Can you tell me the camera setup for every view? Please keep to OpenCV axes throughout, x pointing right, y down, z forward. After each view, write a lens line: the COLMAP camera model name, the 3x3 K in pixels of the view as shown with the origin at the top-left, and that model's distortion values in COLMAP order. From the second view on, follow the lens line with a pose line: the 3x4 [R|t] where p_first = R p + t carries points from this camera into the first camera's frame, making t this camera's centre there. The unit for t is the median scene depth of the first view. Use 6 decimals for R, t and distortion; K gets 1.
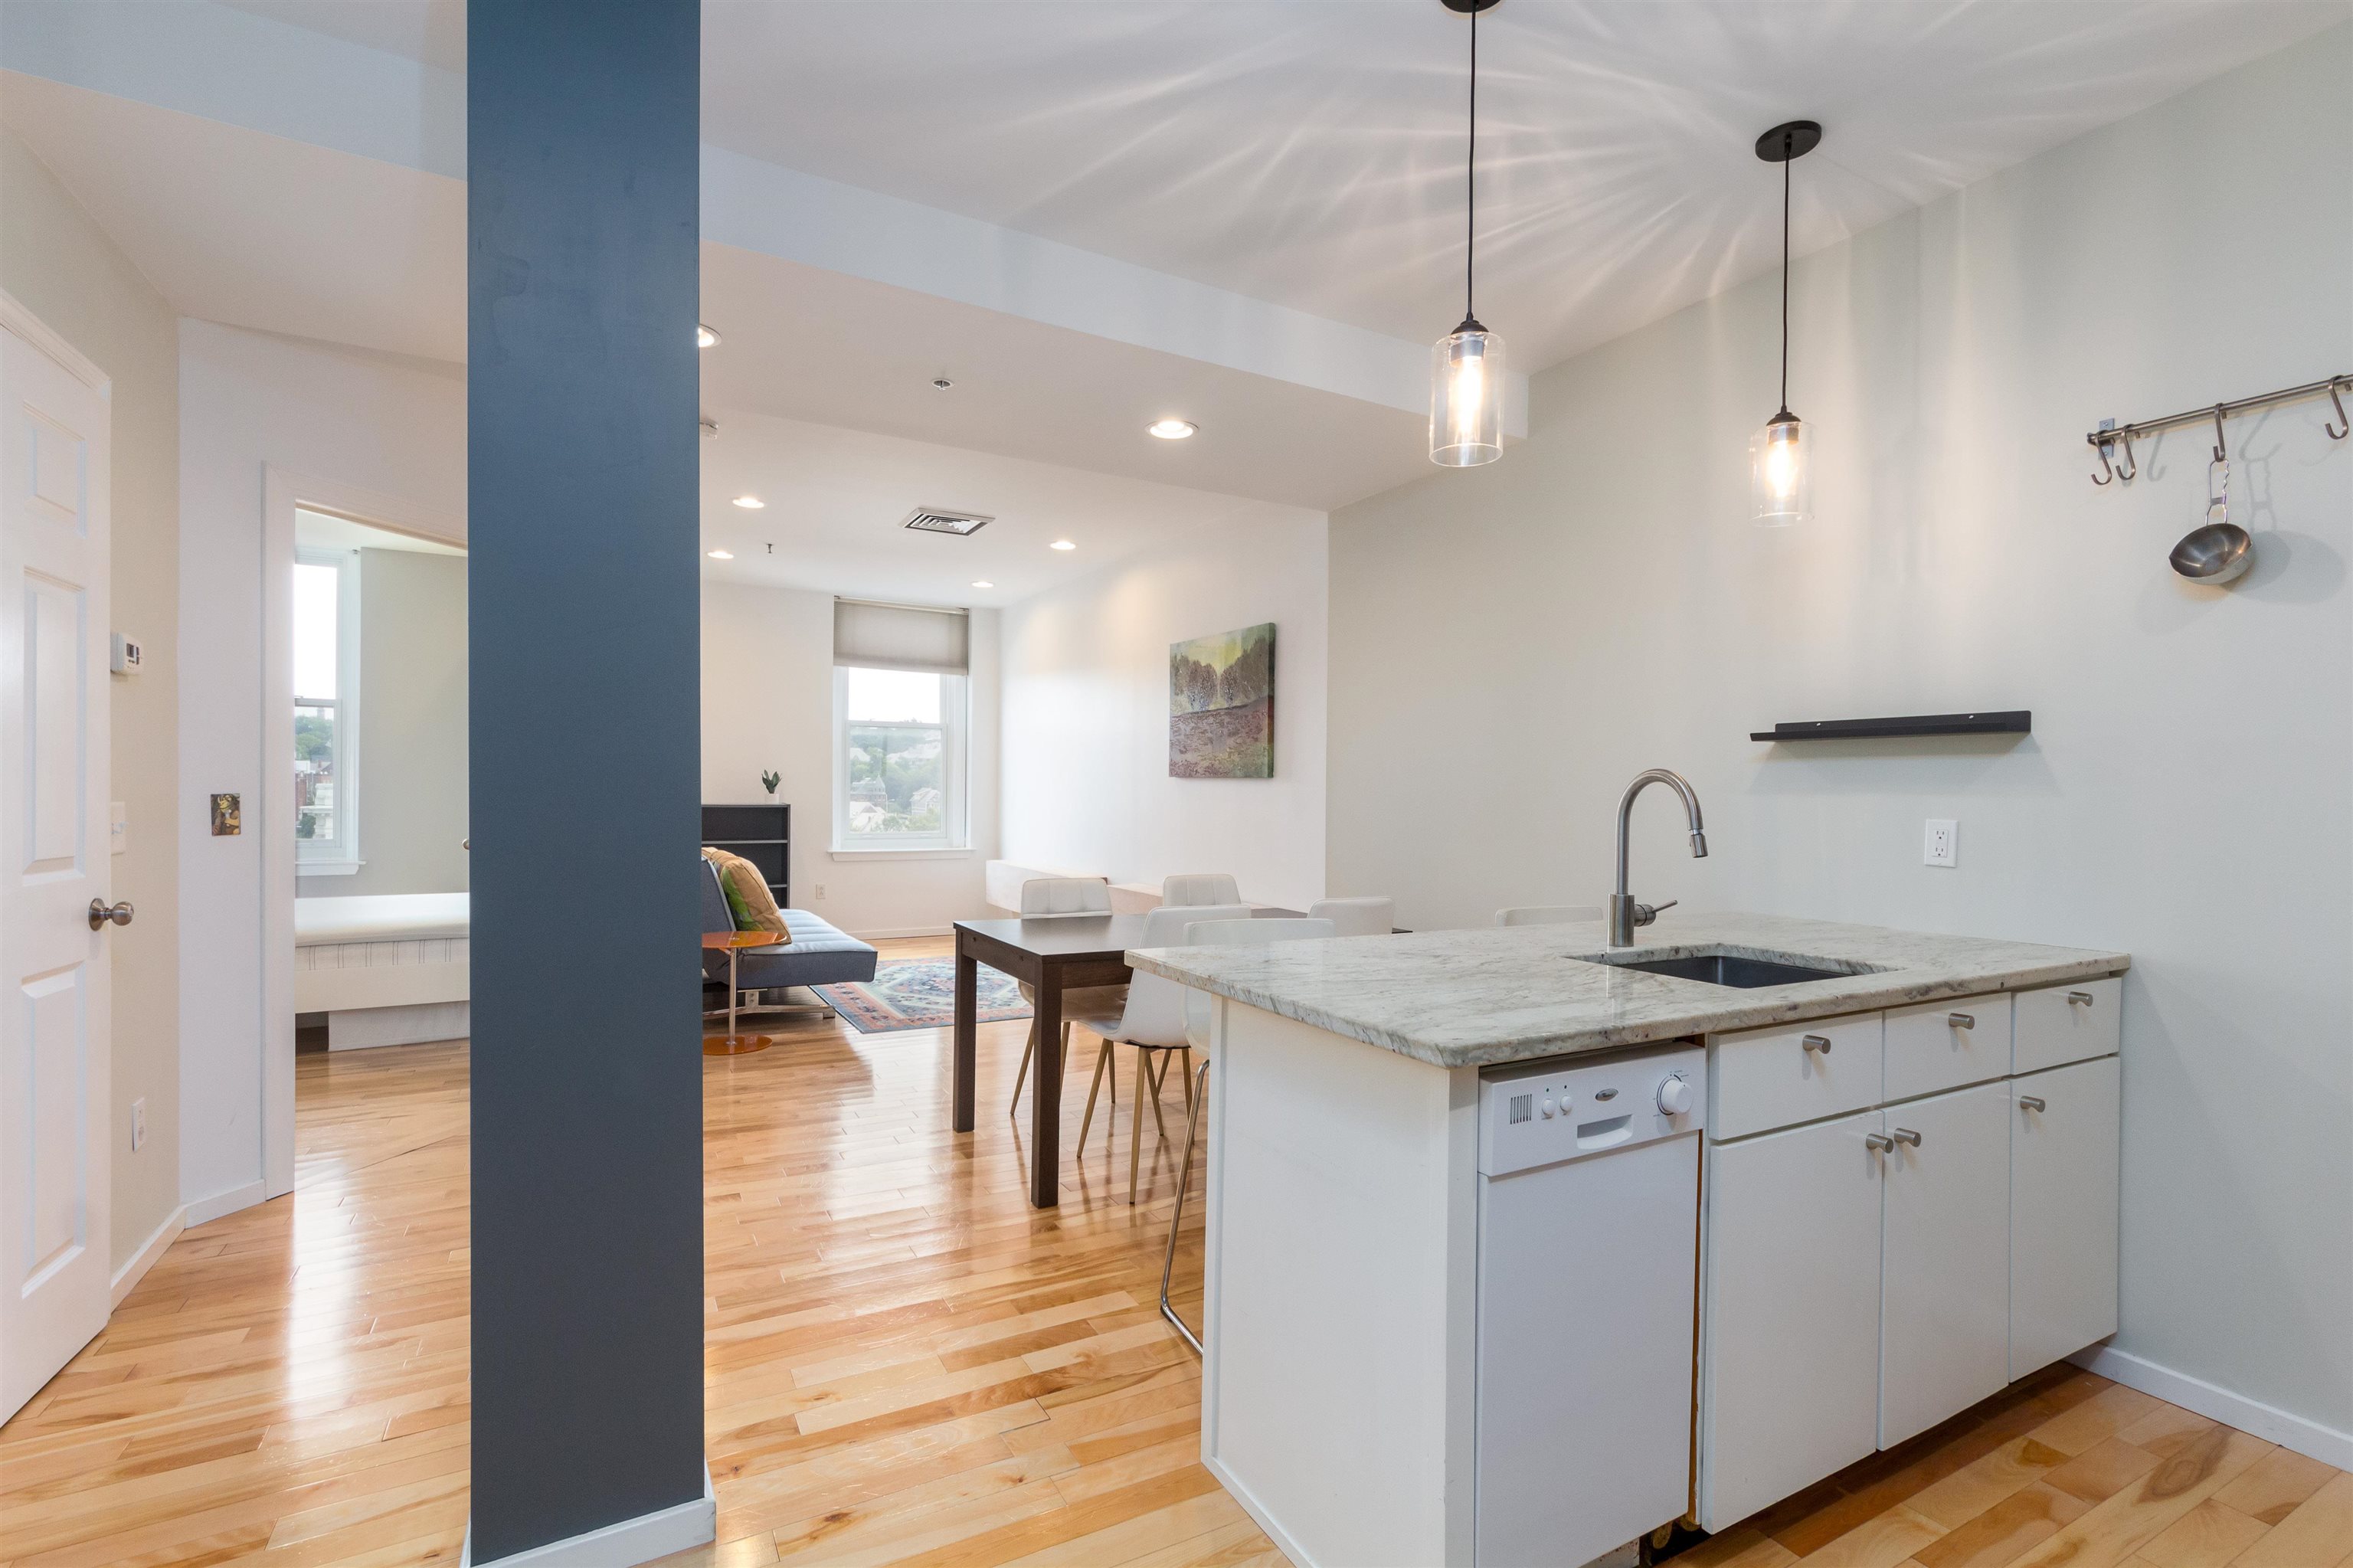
lens RADIAL K [[1037.9, 0, 1167.3], [0, 1037.9, 791.6], [0, 0, 1]] dist [-0.001473, 0.000000]
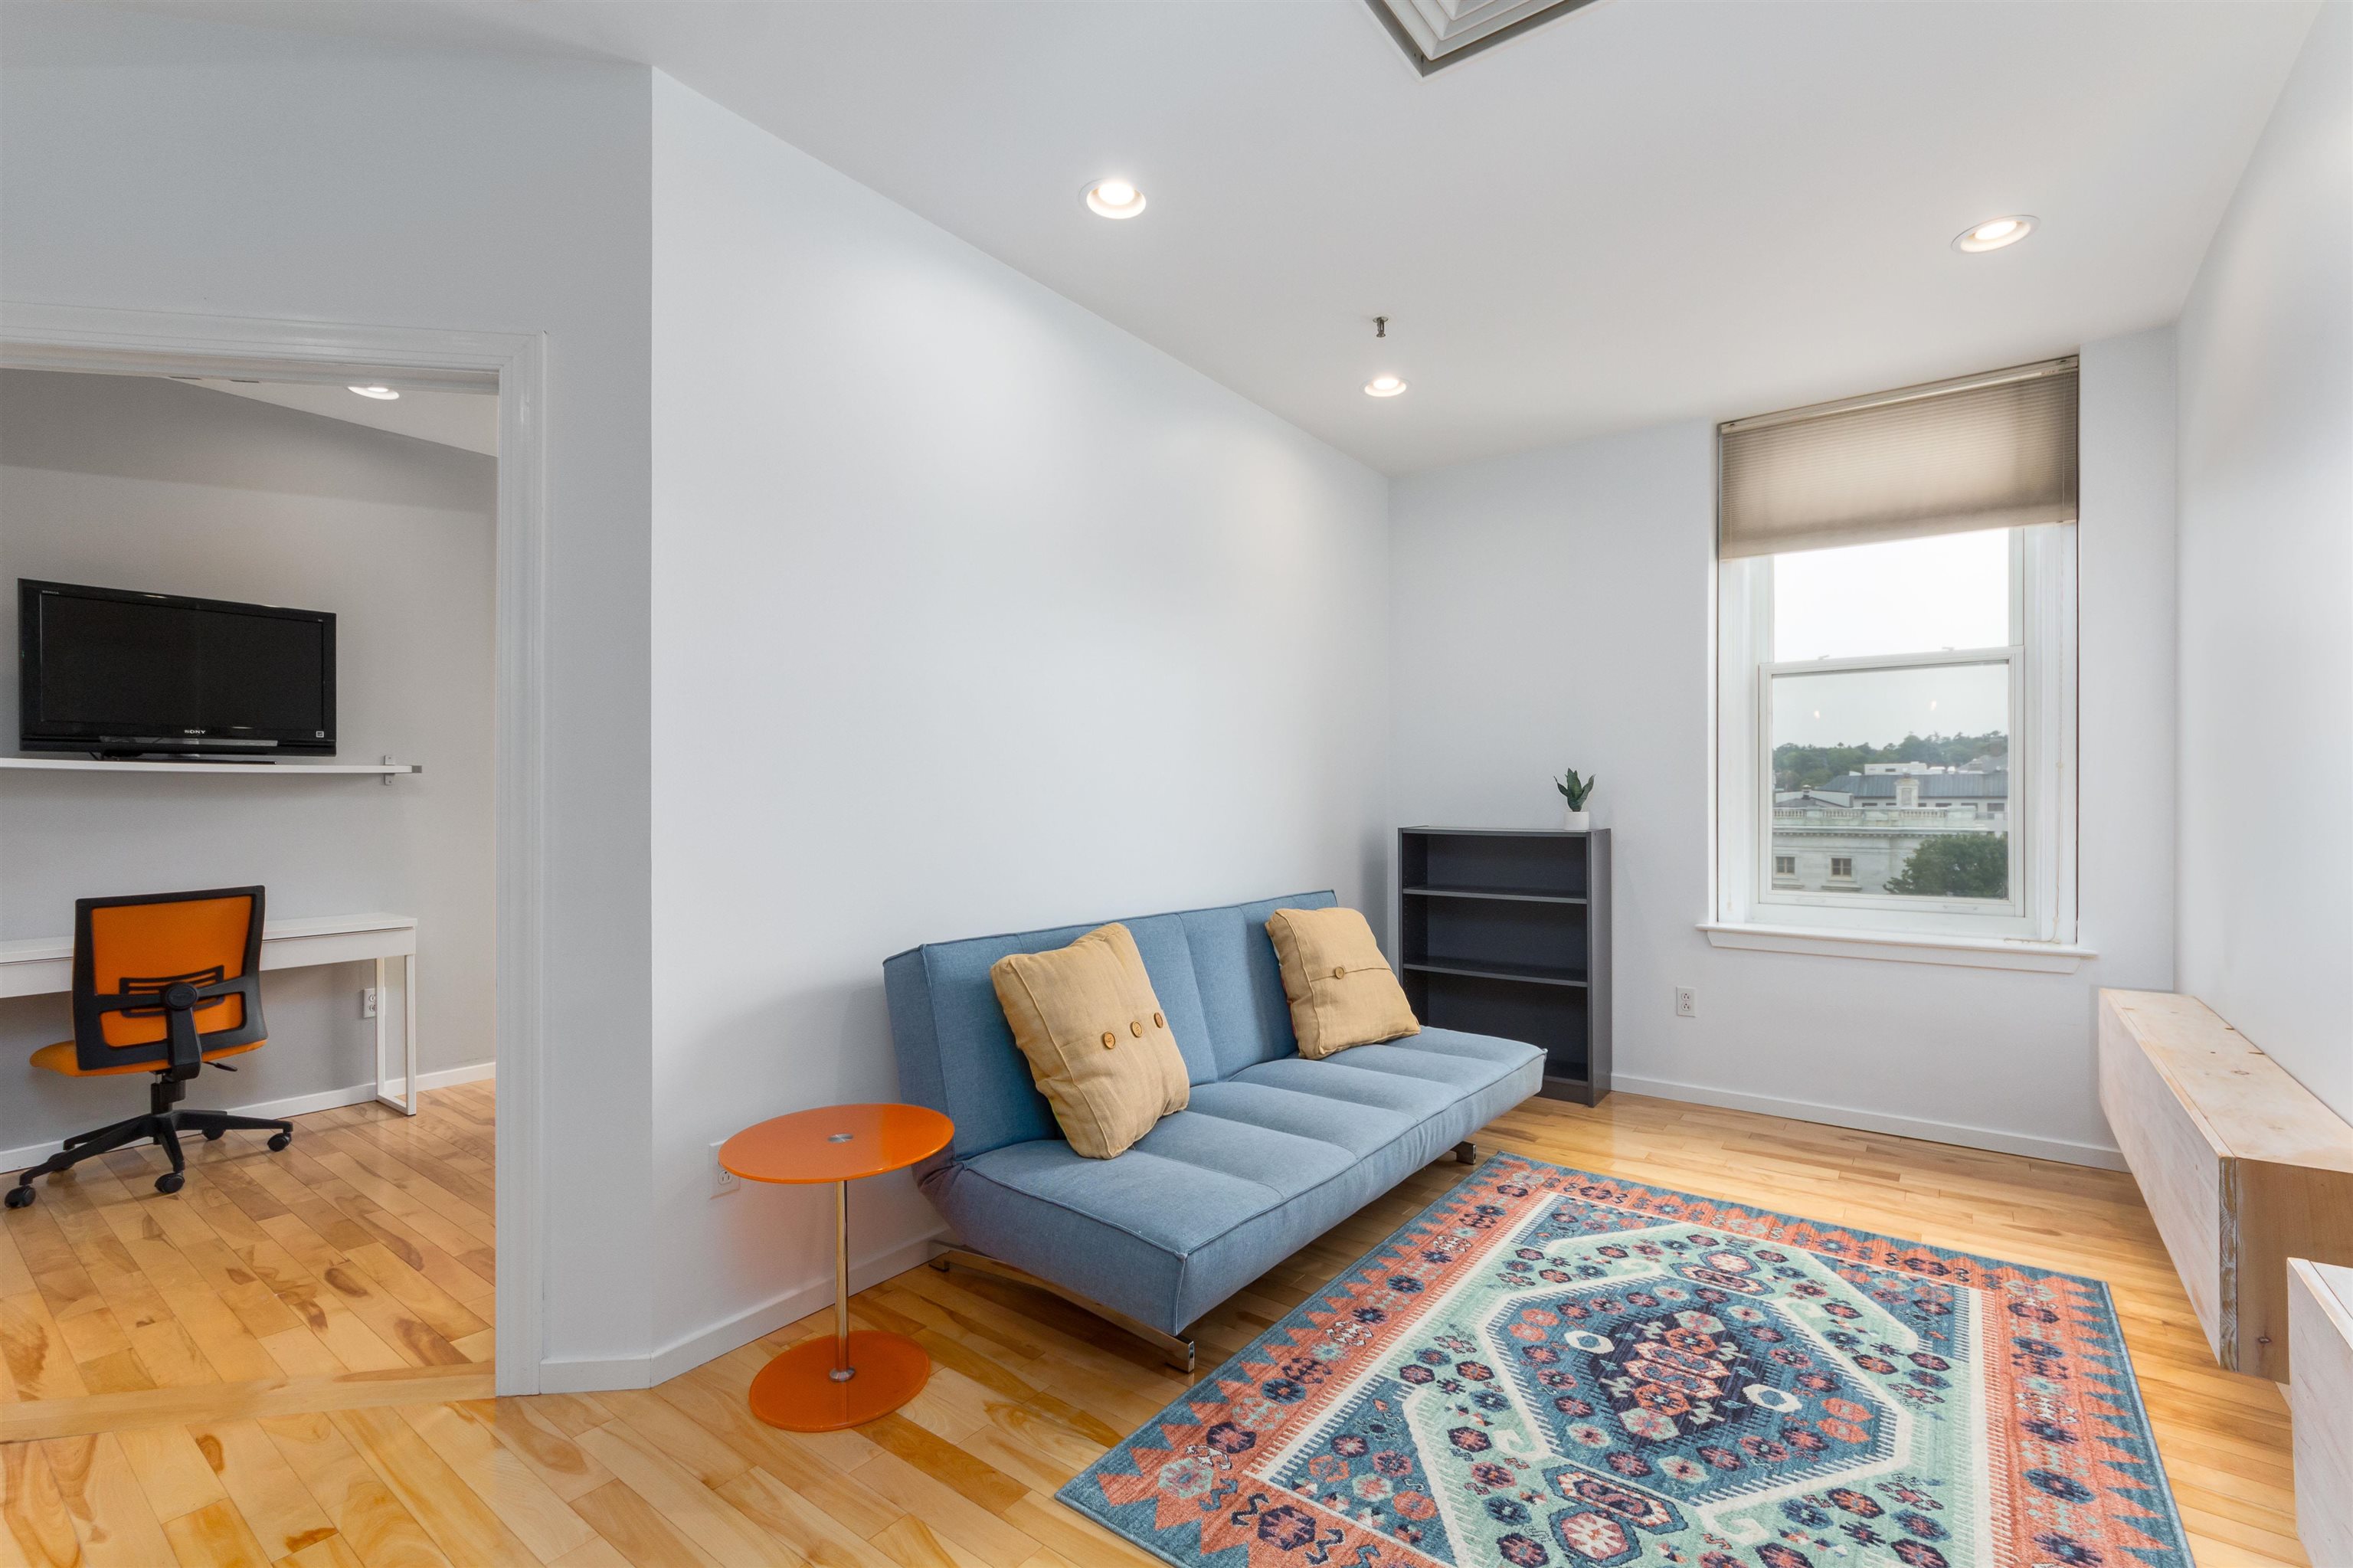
lens RADIAL K [[1048.1, 0, 1181.6], [0, 1048.1, 784.2], [0, 0, 1]] dist [0.005053, 0.001109]
pose [[0.408027, -0.017770, -0.912797, 0.024352], [0.006594, 0.999842, -0.016517, -0.003037], [0.912946, 0.000721, 0.408080, 0.352376]]
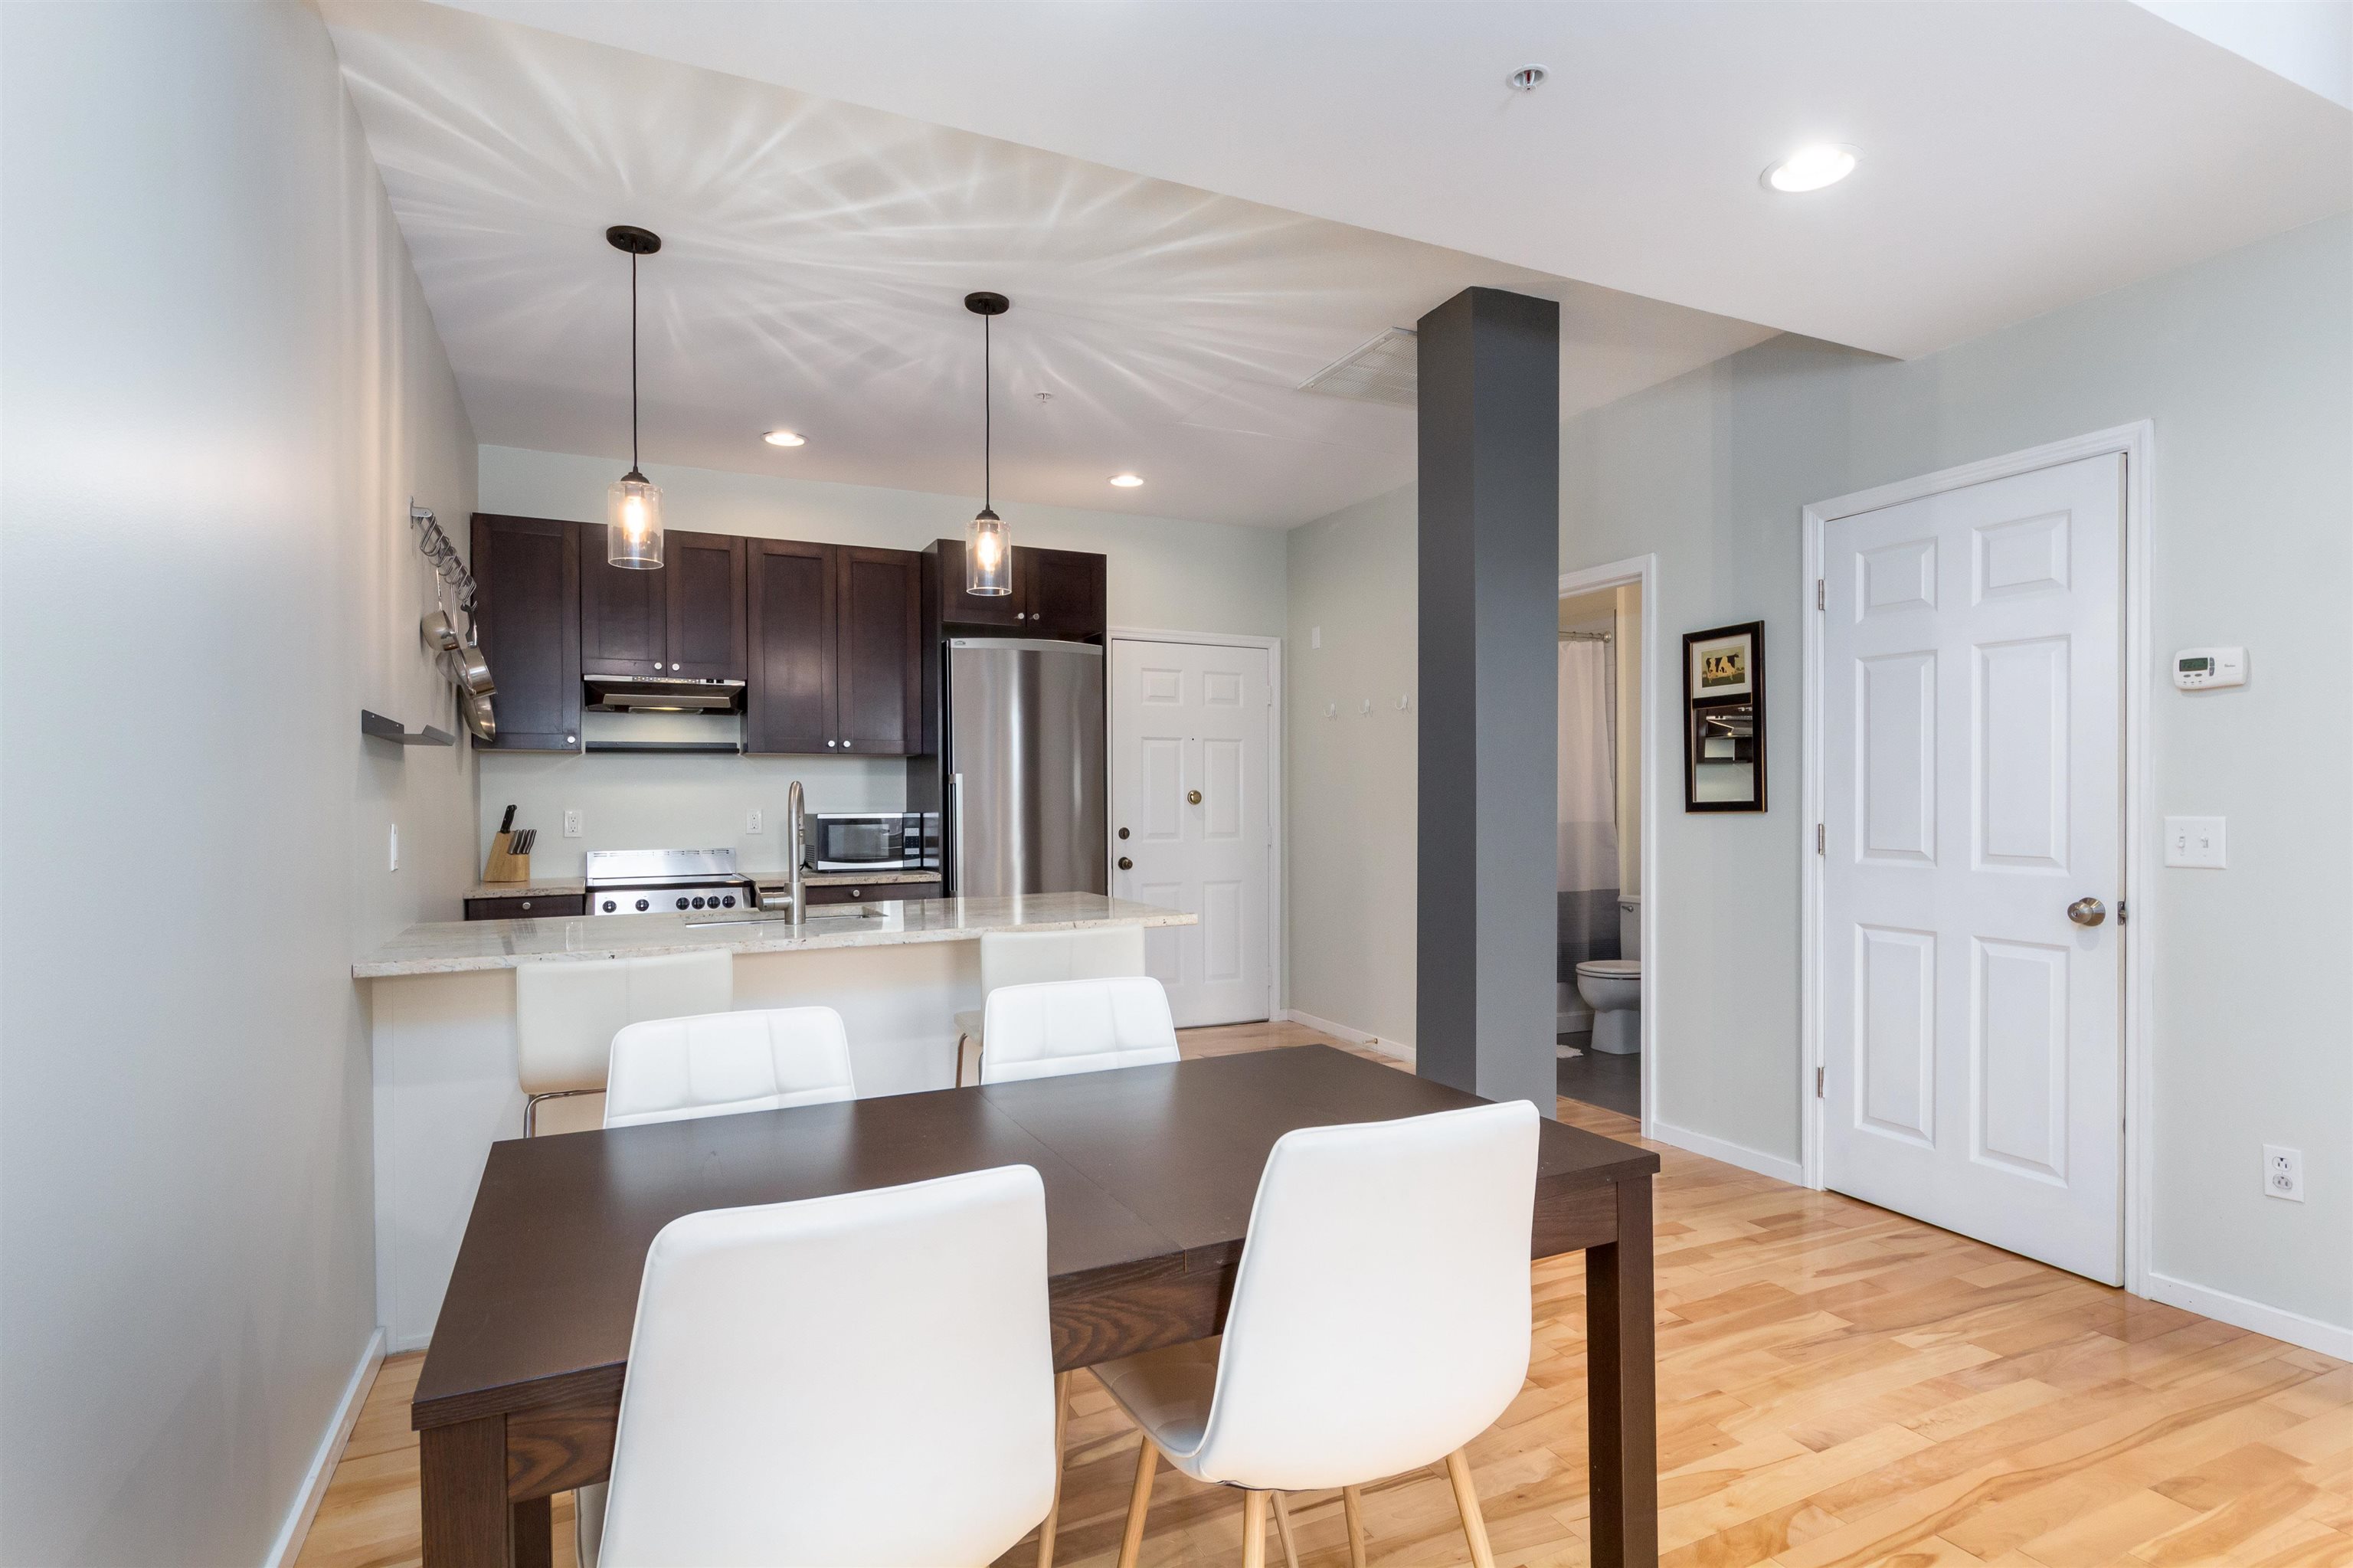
lens RADIAL K [[1214.3, 0, 1189.3], [0, 1214.3, 801.0], [0, 0, 1]] dist [-0.003316, 0.003611]
pose [[-0.998930, -0.005704, 0.045901, -0.105611], [-0.005516, 0.999976, 0.004229, -0.006396], [-0.045924, 0.003971, -0.998937, 2.679594]]
